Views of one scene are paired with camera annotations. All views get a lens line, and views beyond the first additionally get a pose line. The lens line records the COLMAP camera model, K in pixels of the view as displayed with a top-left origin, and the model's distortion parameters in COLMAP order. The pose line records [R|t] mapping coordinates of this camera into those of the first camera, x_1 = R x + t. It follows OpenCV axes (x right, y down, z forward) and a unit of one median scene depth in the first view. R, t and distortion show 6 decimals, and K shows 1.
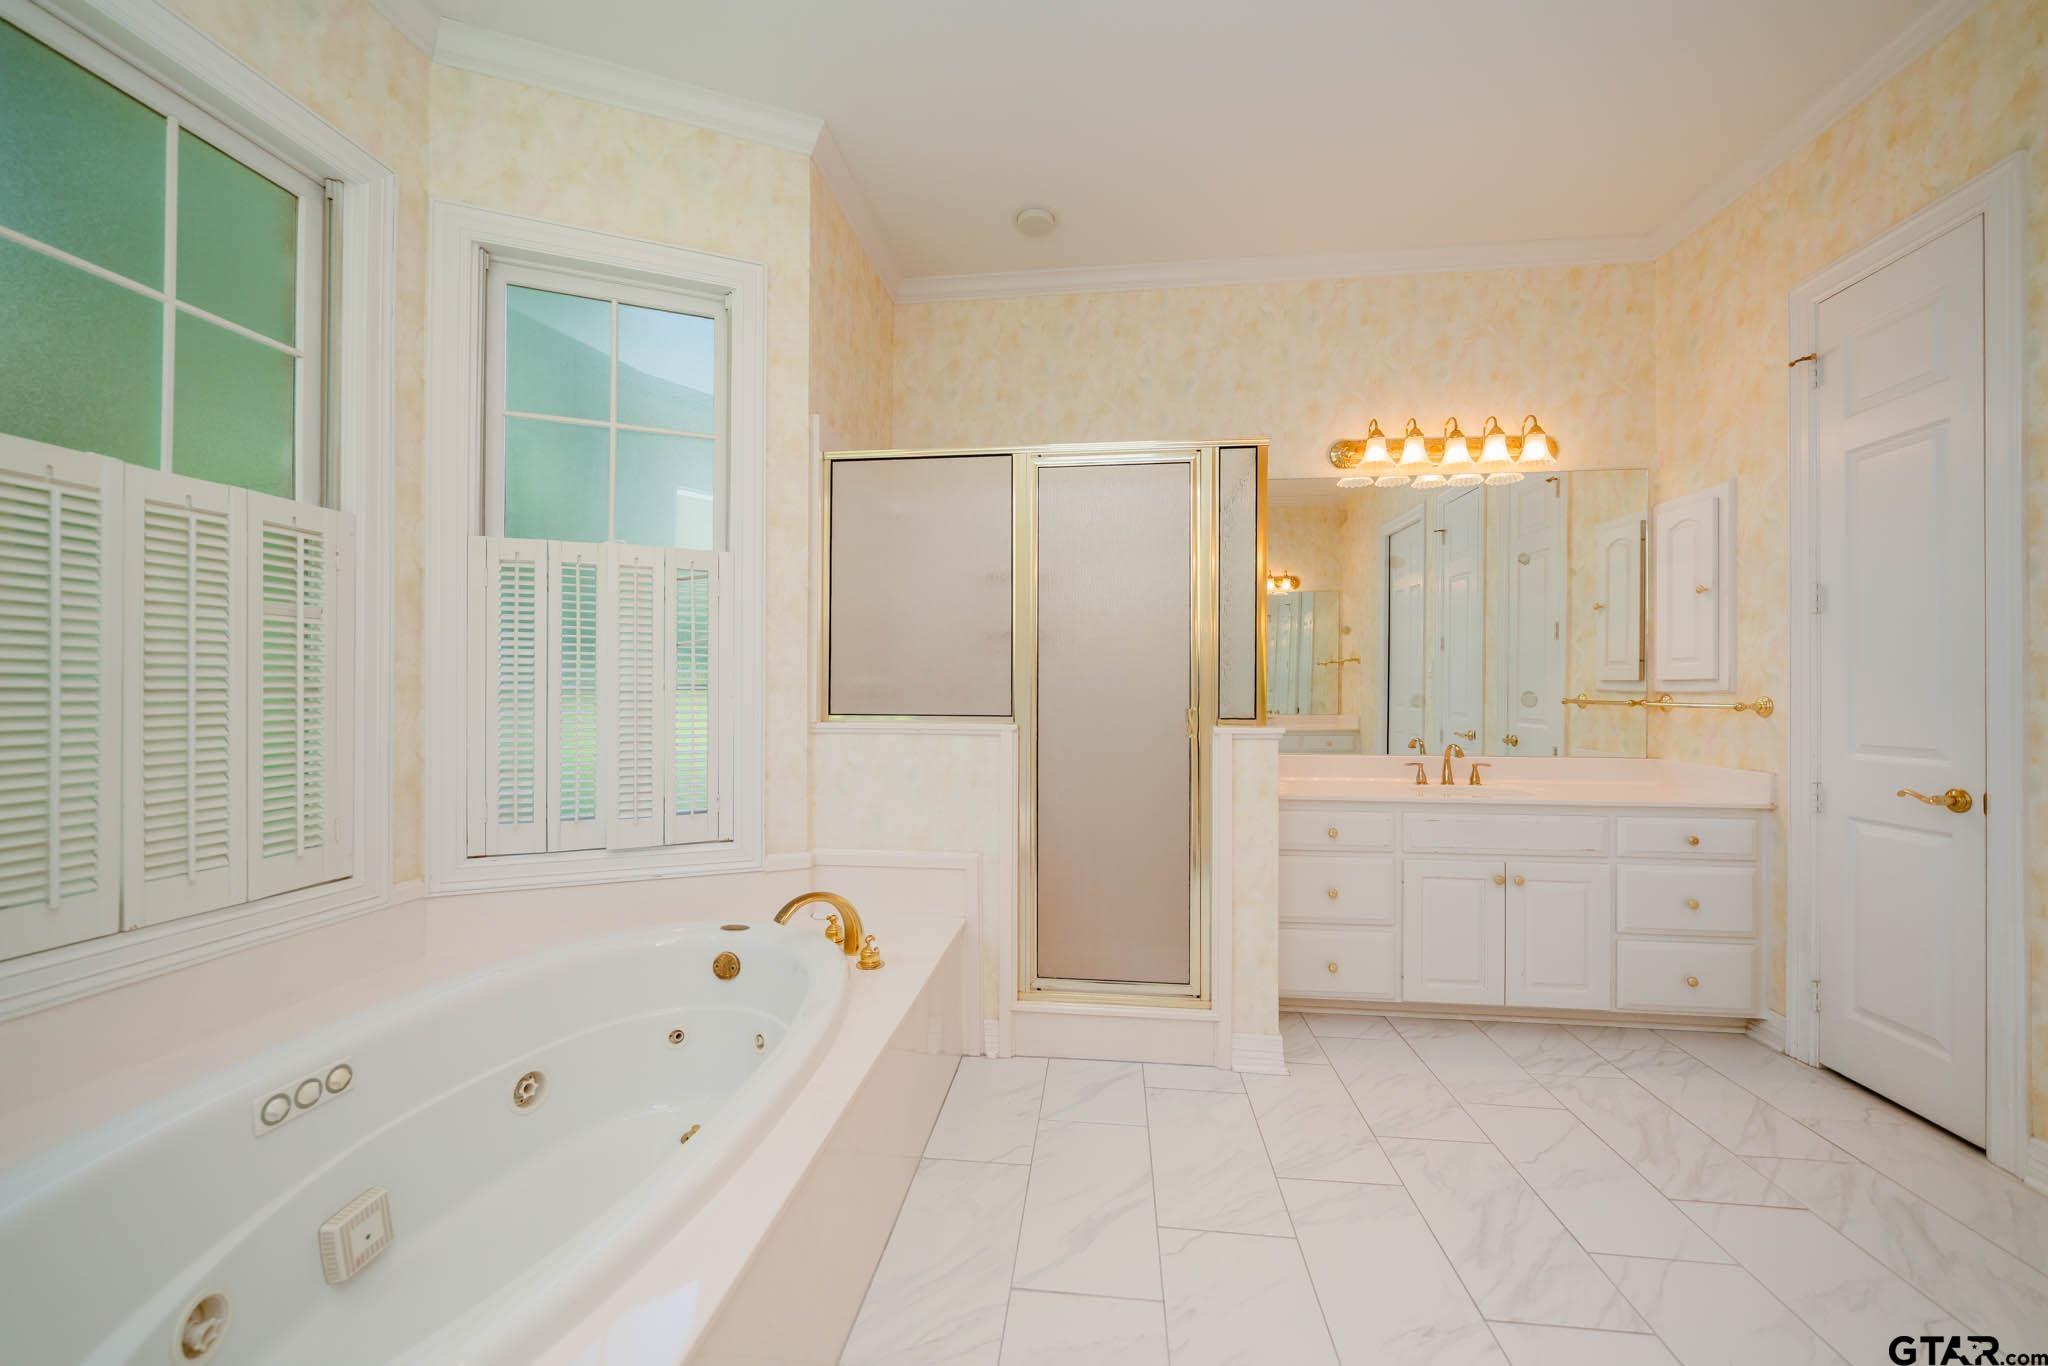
lens RADIAL K [[745.7, 0, 1030.2], [0, 745.7, 686.7], [0, 0, 1]] dist [-0.006385, 0.000010]
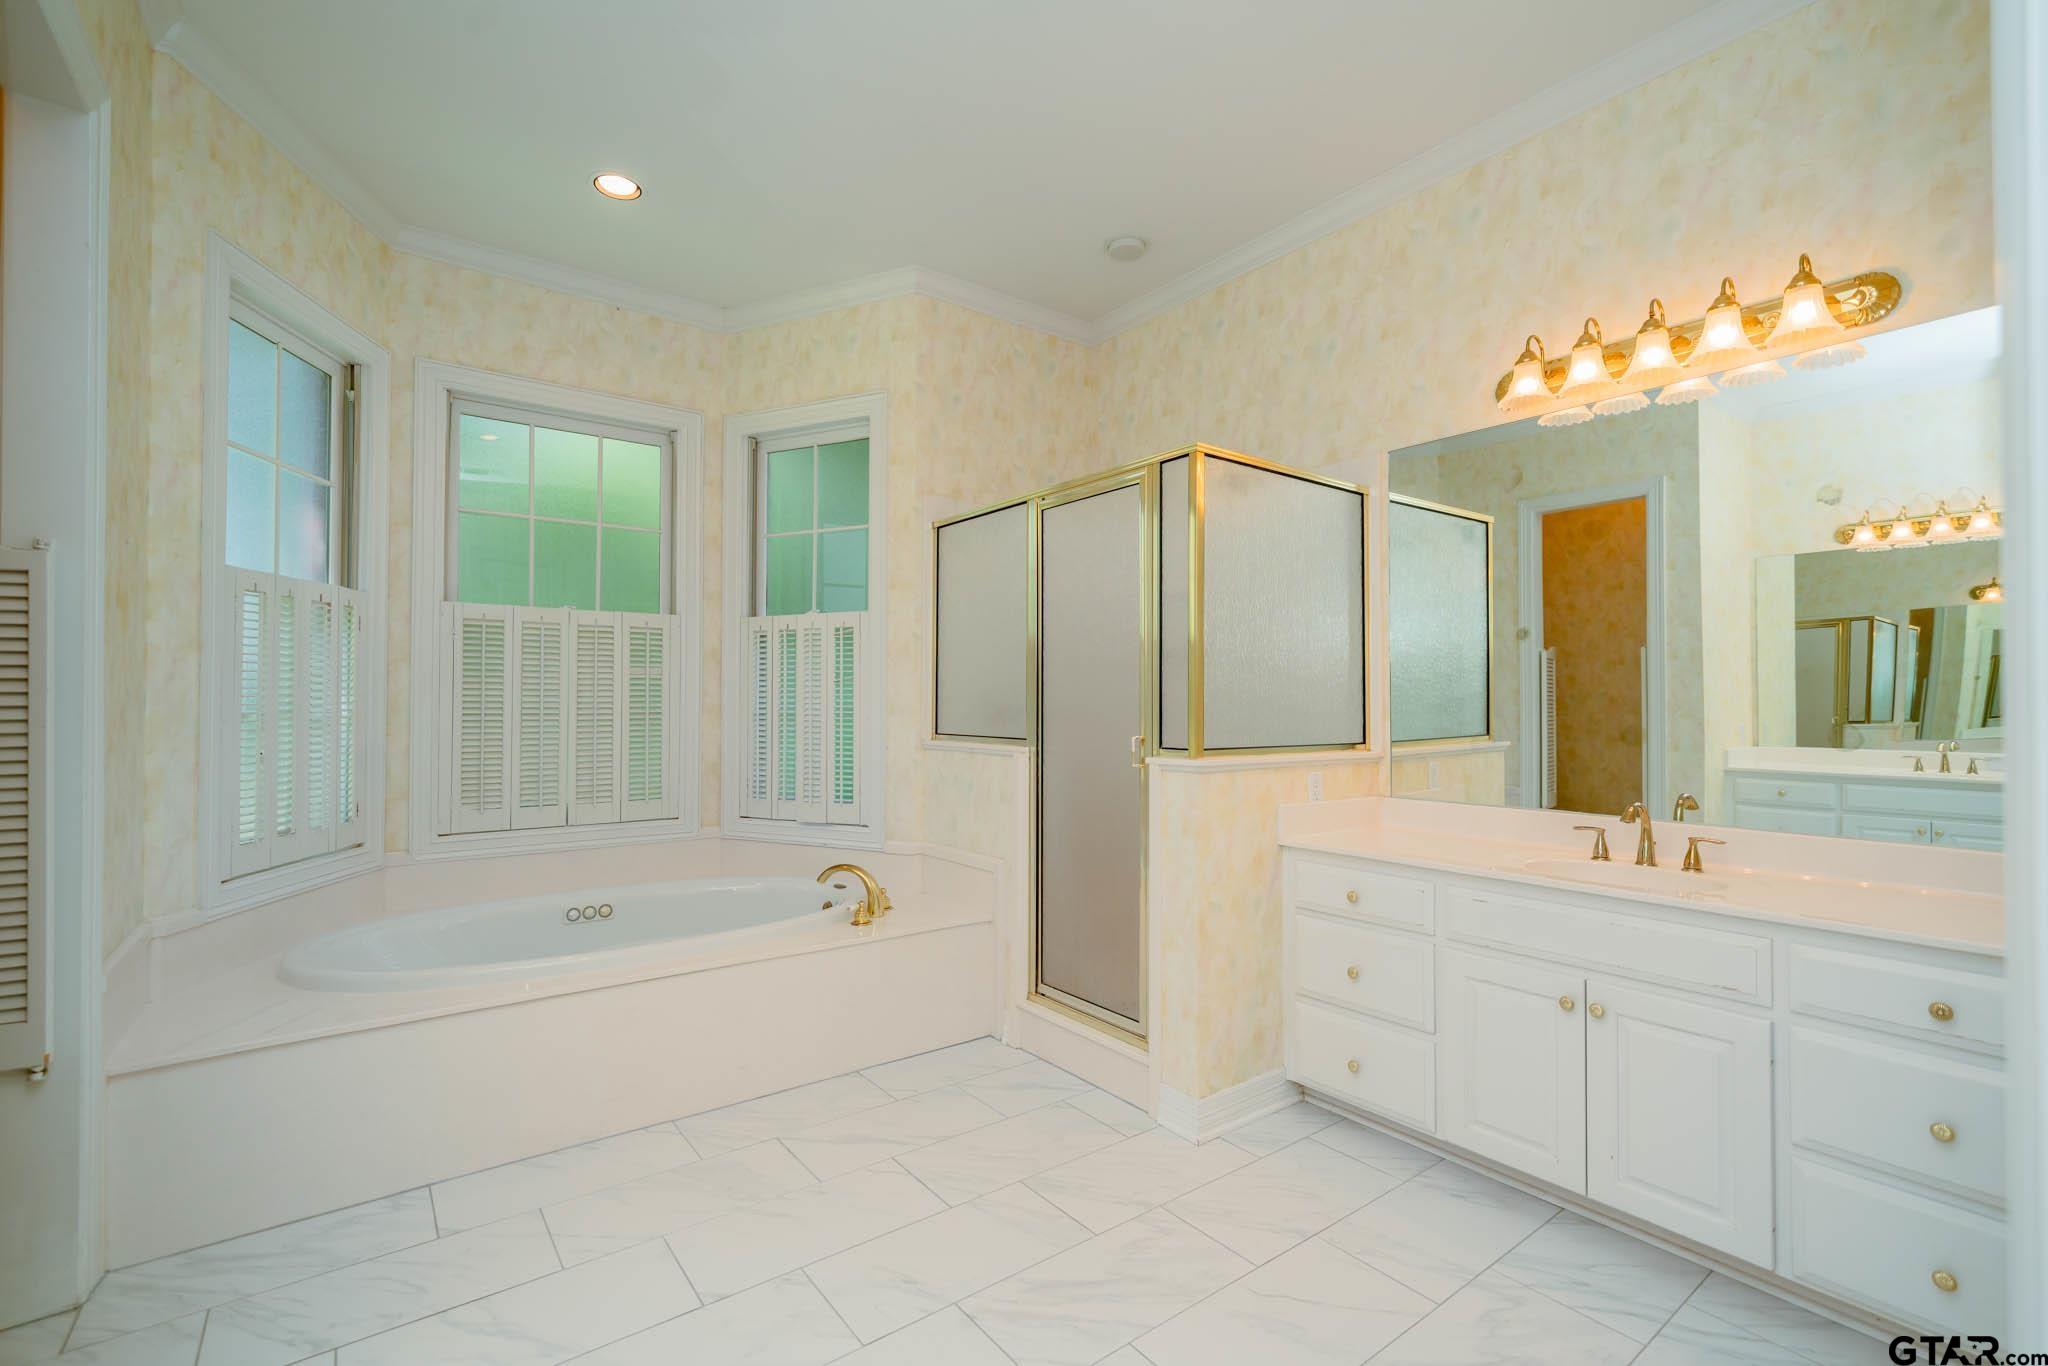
lens RADIAL K [[892.8, 0, 1024.0], [0, 892.8, 683.0], [0, 0, 1]] dist [-0.001060, 0.000811]
pose [[0.694003, -0.016871, -0.719775, 0.947940], [0.003800, 0.999797, -0.019771, -0.018033], [0.719962, 0.010986, 0.693926, 0.084667]]
